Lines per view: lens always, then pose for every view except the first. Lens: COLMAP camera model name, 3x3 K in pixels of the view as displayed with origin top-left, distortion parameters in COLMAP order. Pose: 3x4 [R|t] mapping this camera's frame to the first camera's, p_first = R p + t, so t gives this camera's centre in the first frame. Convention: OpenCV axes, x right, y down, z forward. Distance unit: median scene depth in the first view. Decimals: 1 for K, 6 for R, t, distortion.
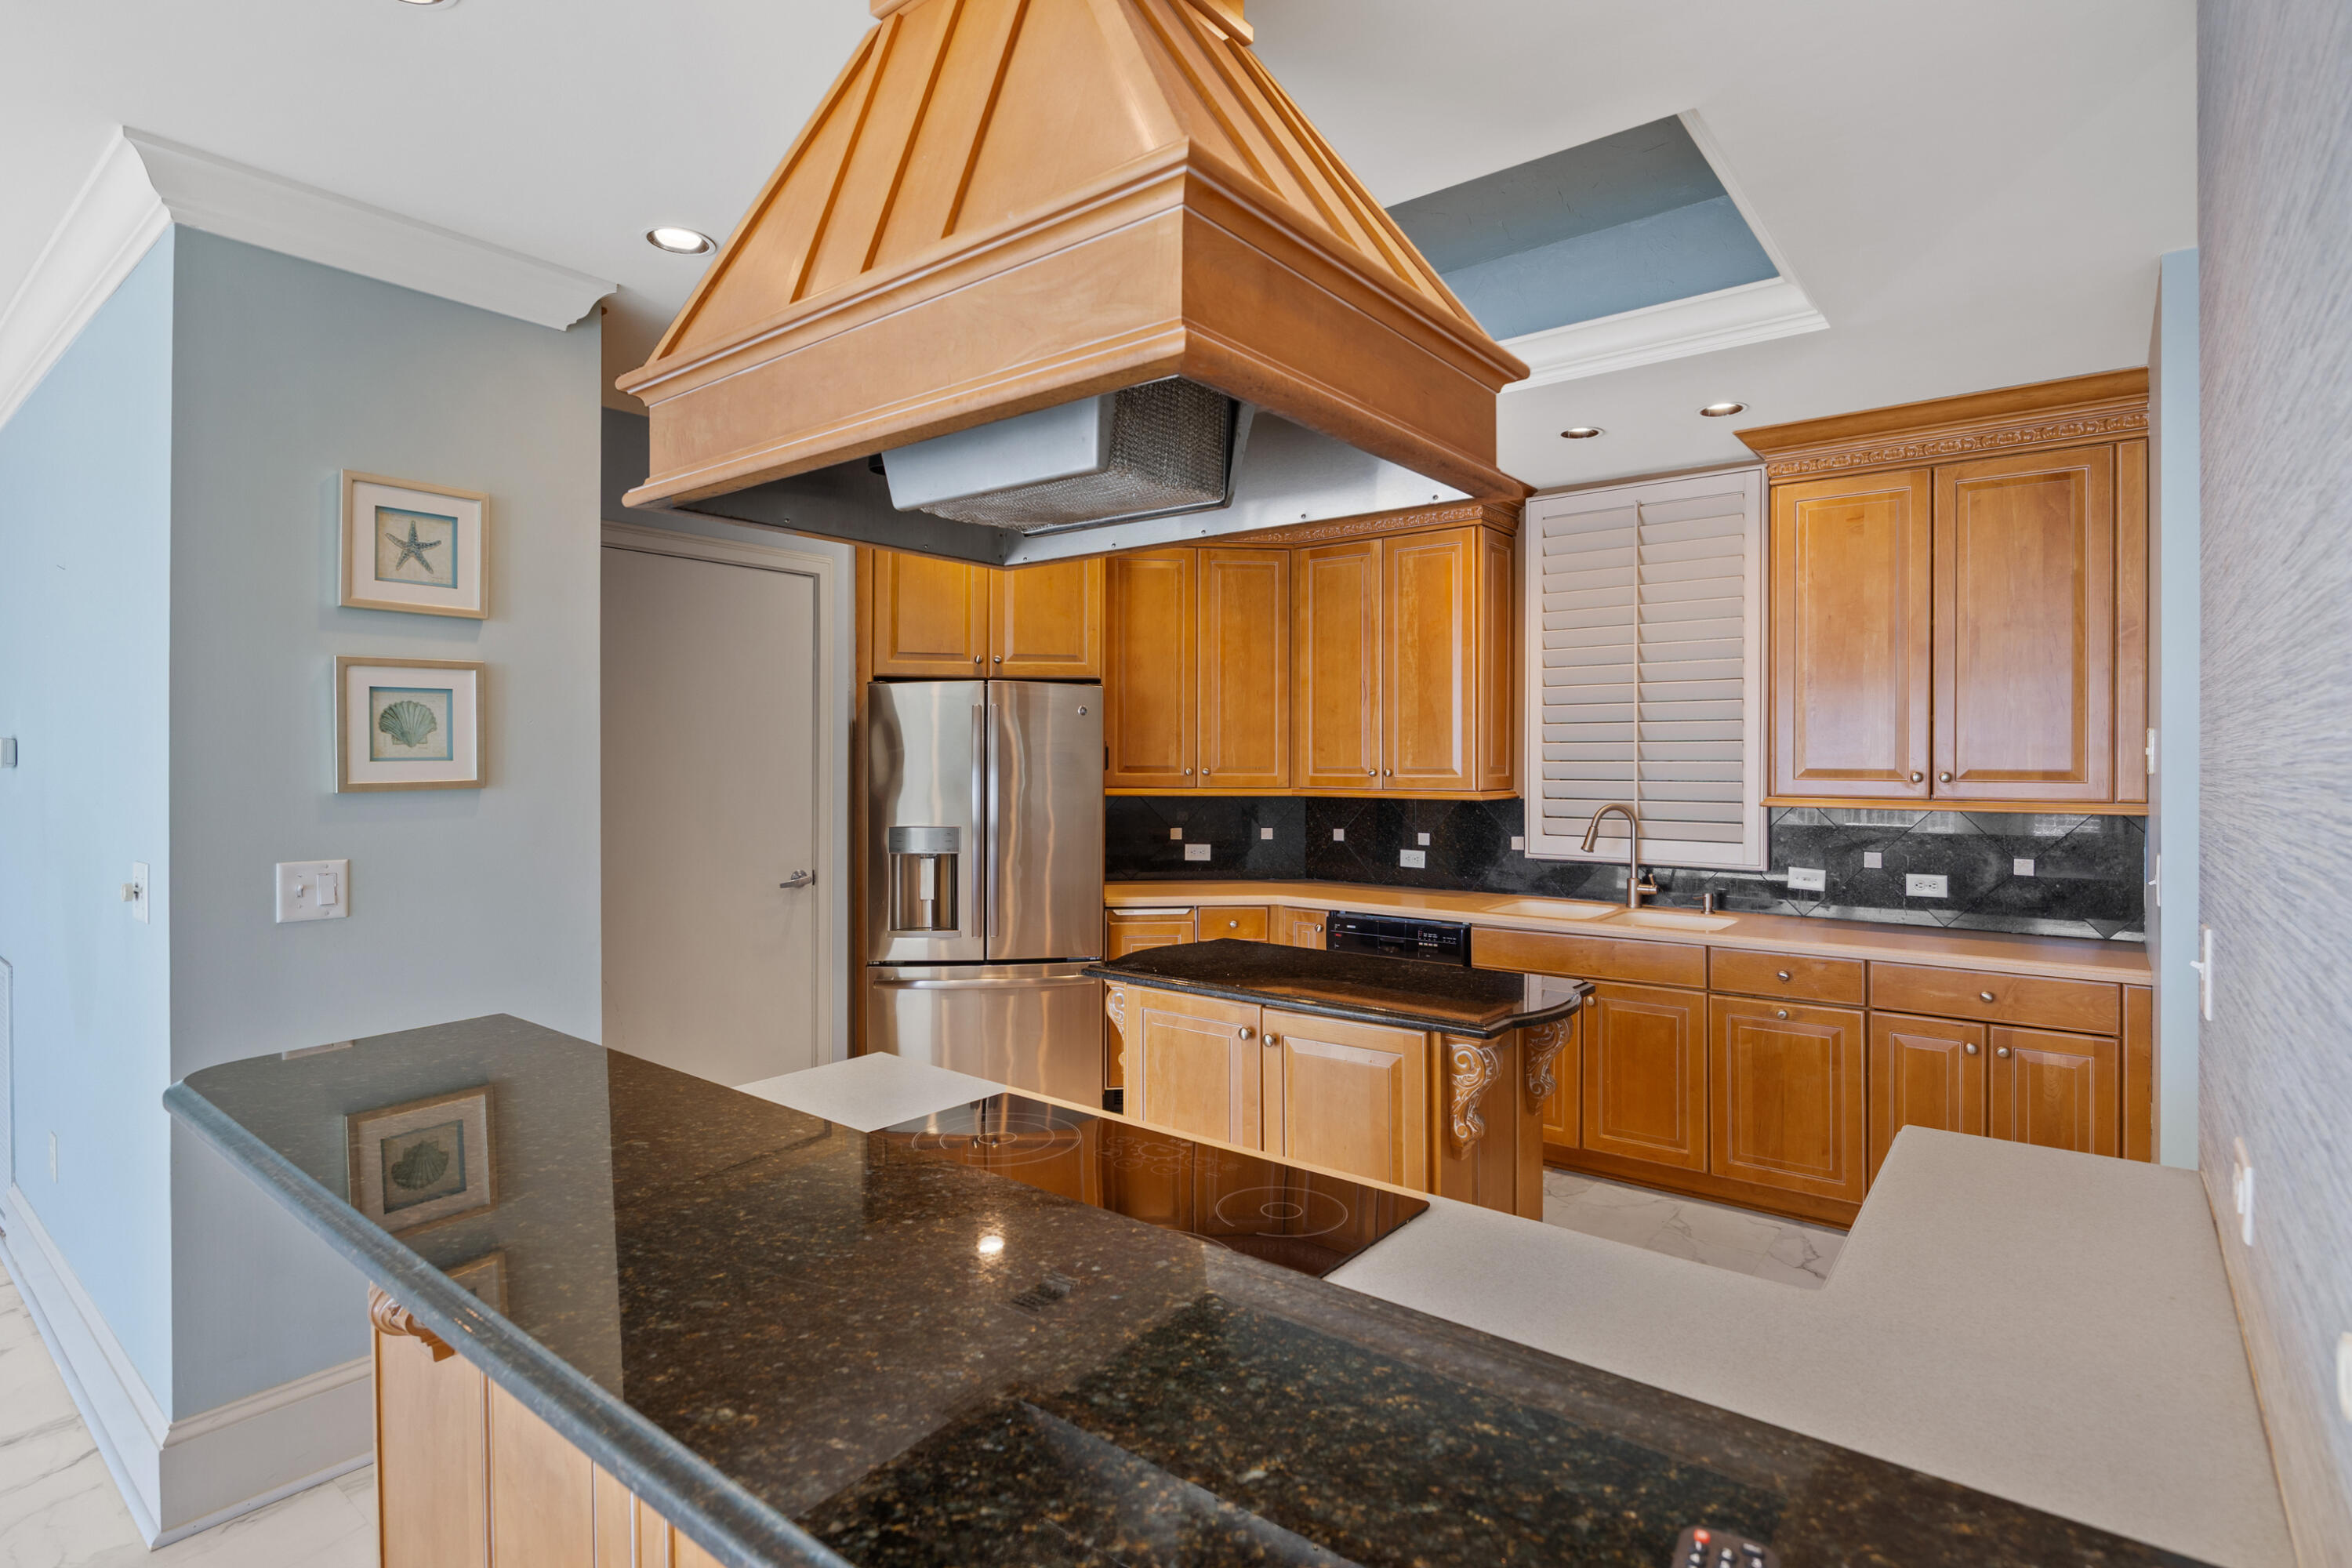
lens RADIAL K [[1179.1, 0, 1179.0], [0, 1179.1, 757.7], [0, 0, 1]] dist [-0.017848, -0.000170]
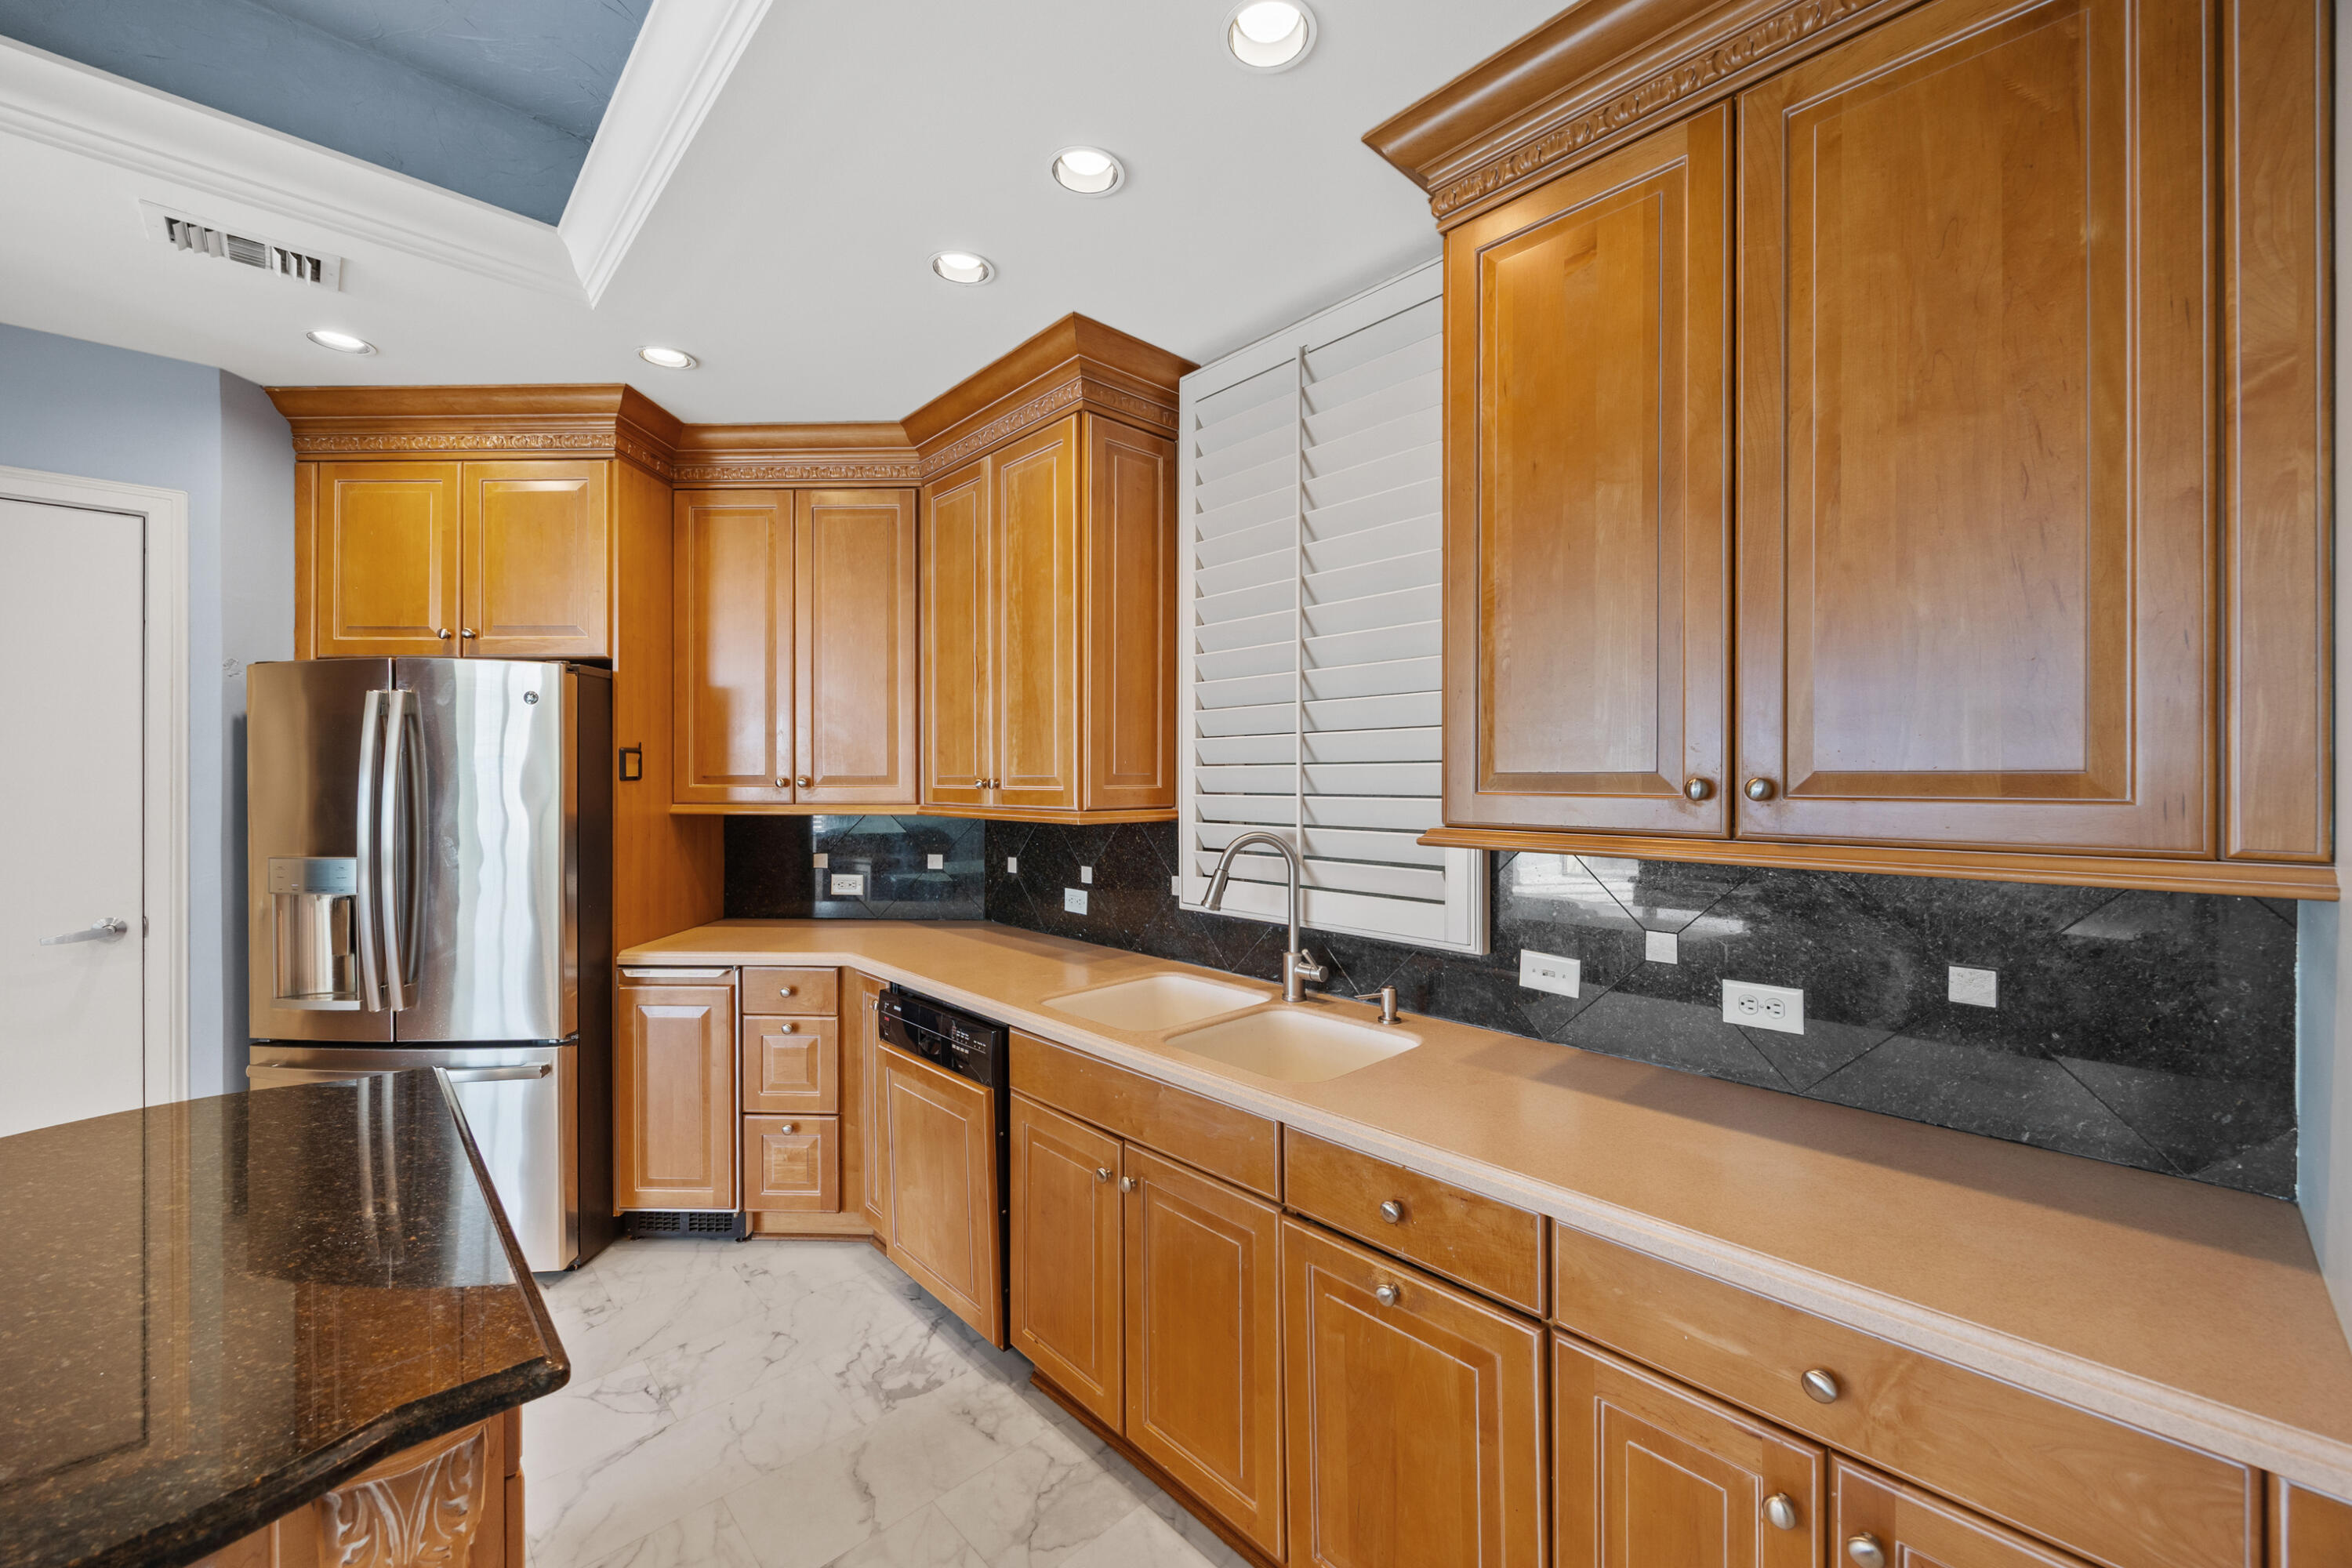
lens RADIAL K [[933.1, 0, 1171.7], [0, 933.1, 775.9], [0, 0, 1]] dist [-0.002230, -0.000482]
pose [[0.990480, -0.002676, -0.137634, 0.407475], [0.002833, 0.999996, 0.000938, 0.009178], [0.137631, -0.001319, 0.990483, 0.524172]]
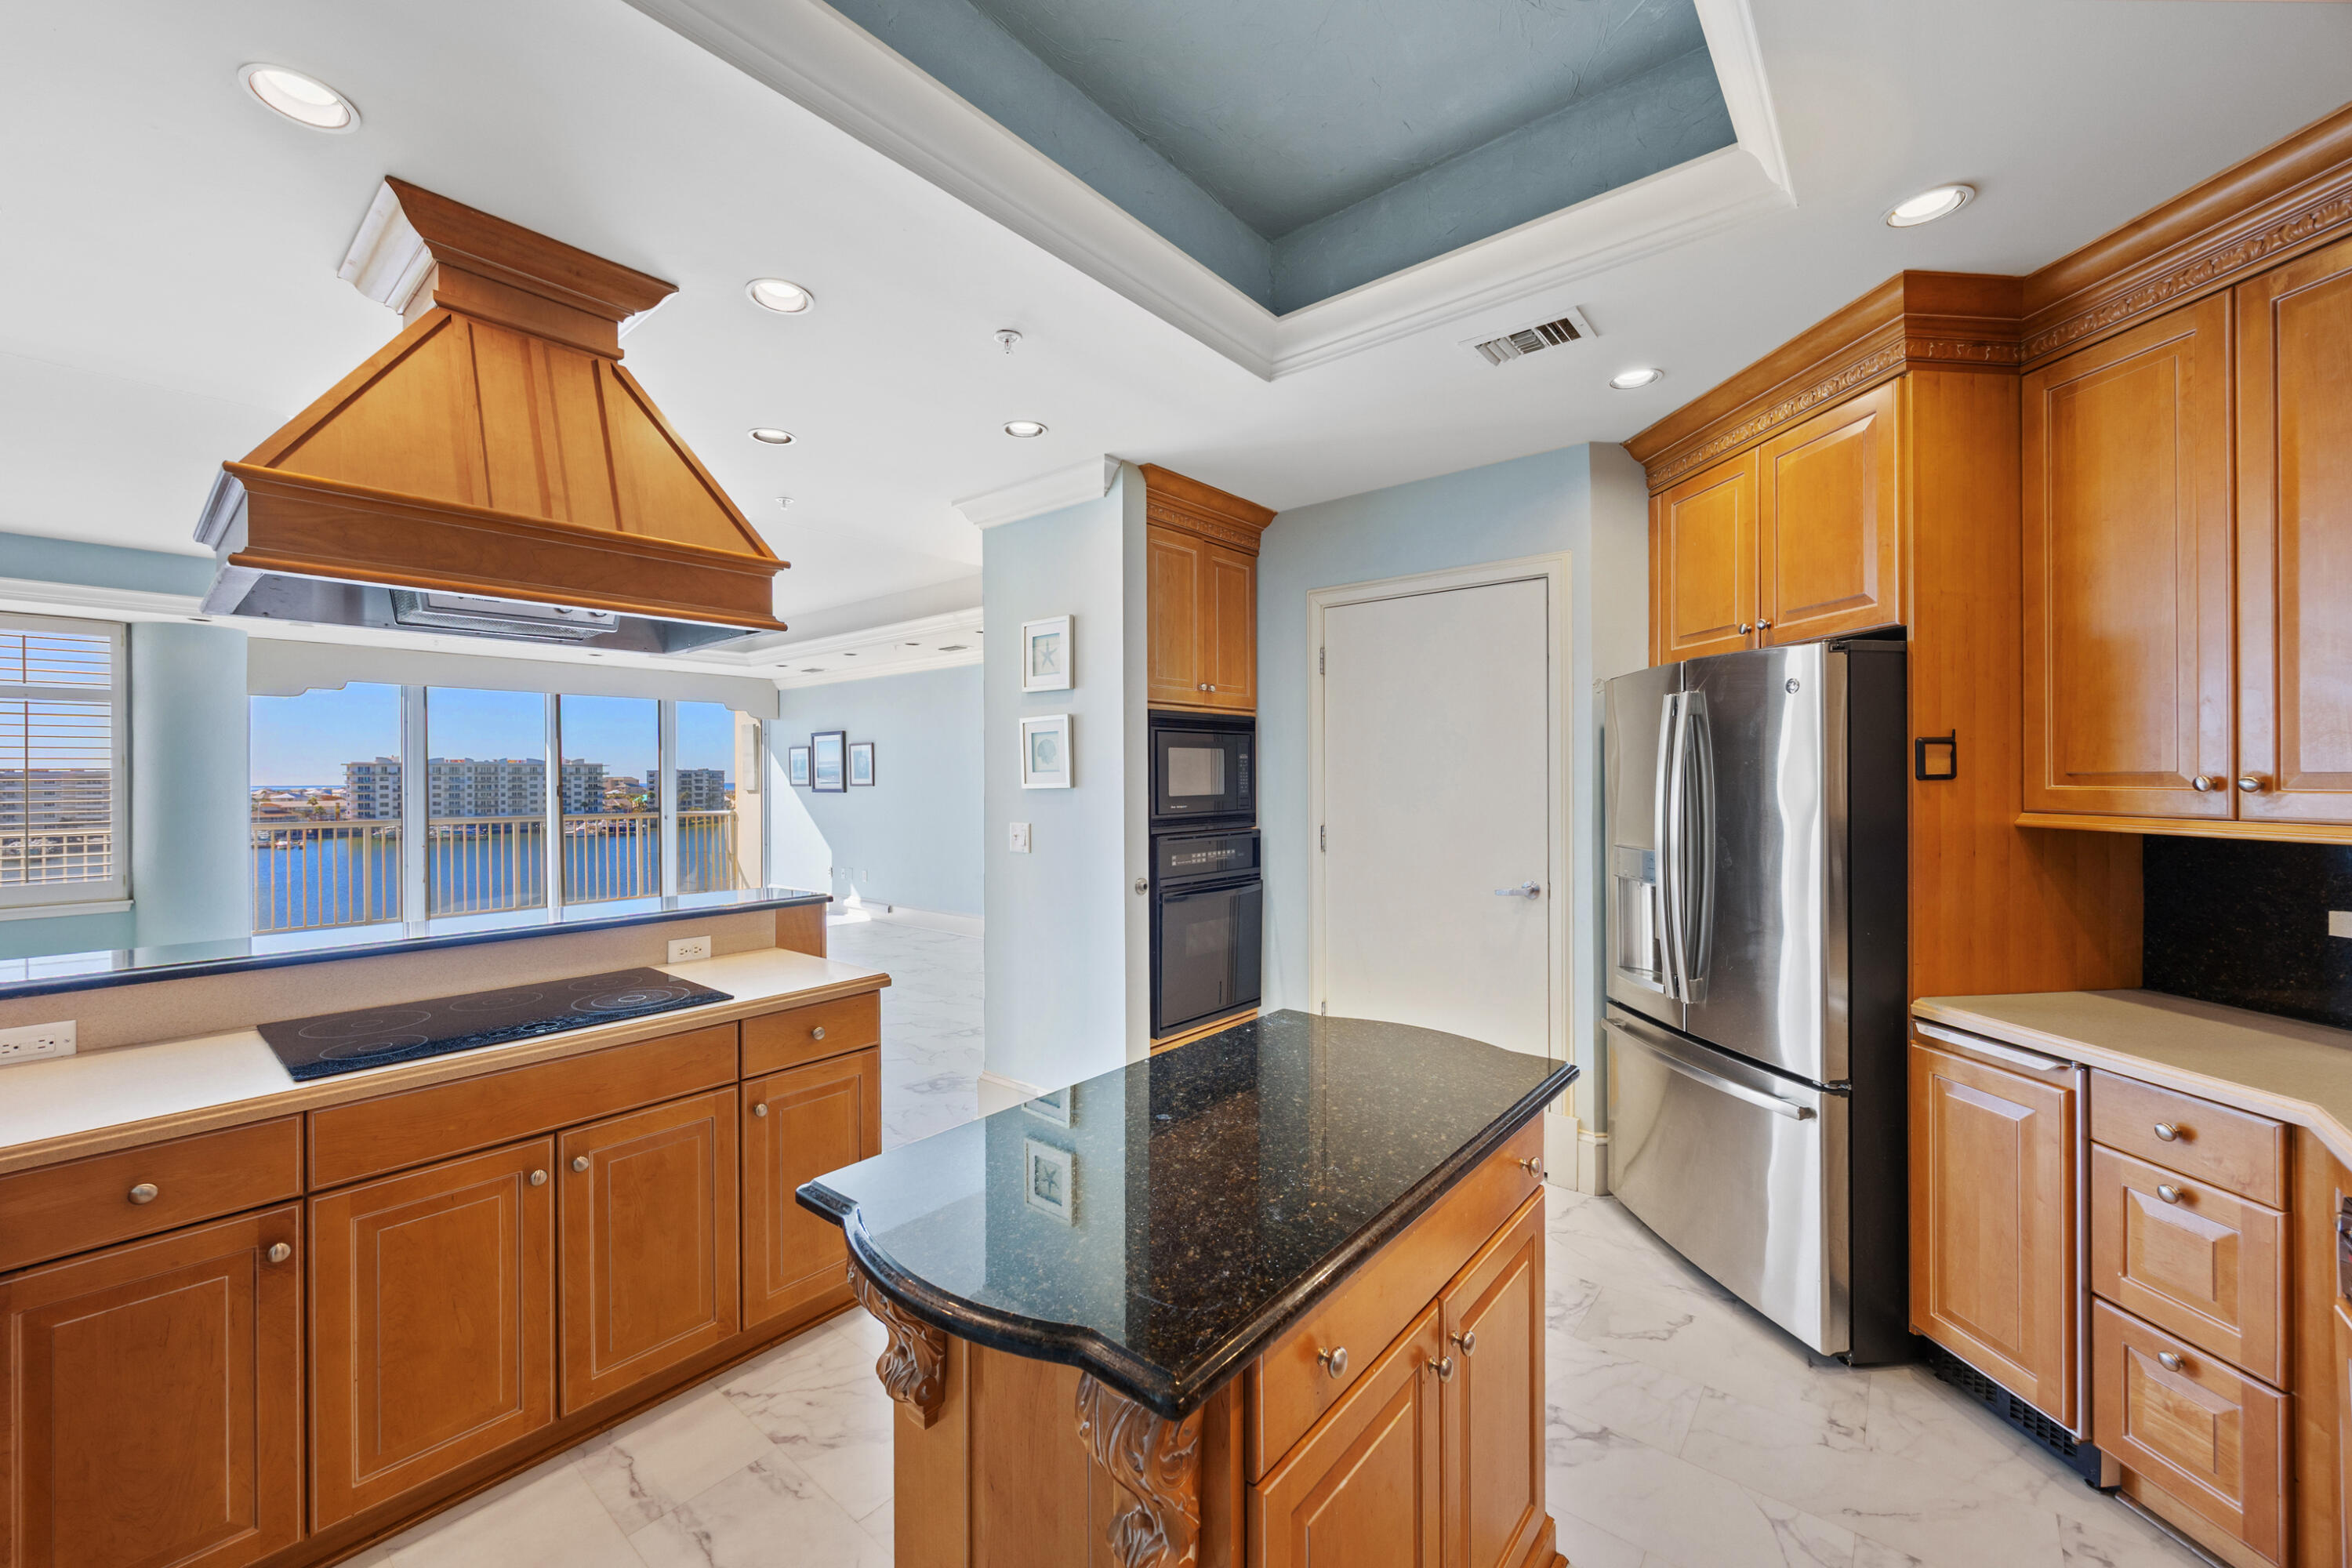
lens RADIAL K [[908.8, 0, 1167.2], [0, 908.8, 778.0], [0, 0, 1]] dist [0.000762, -0.000272]
pose [[-0.014175, -0.001399, -0.999899, 0.439525], [0.006704, 0.999976, -0.001494, 0.008804], [0.999877, -0.006724, -0.014166, 0.716003]]
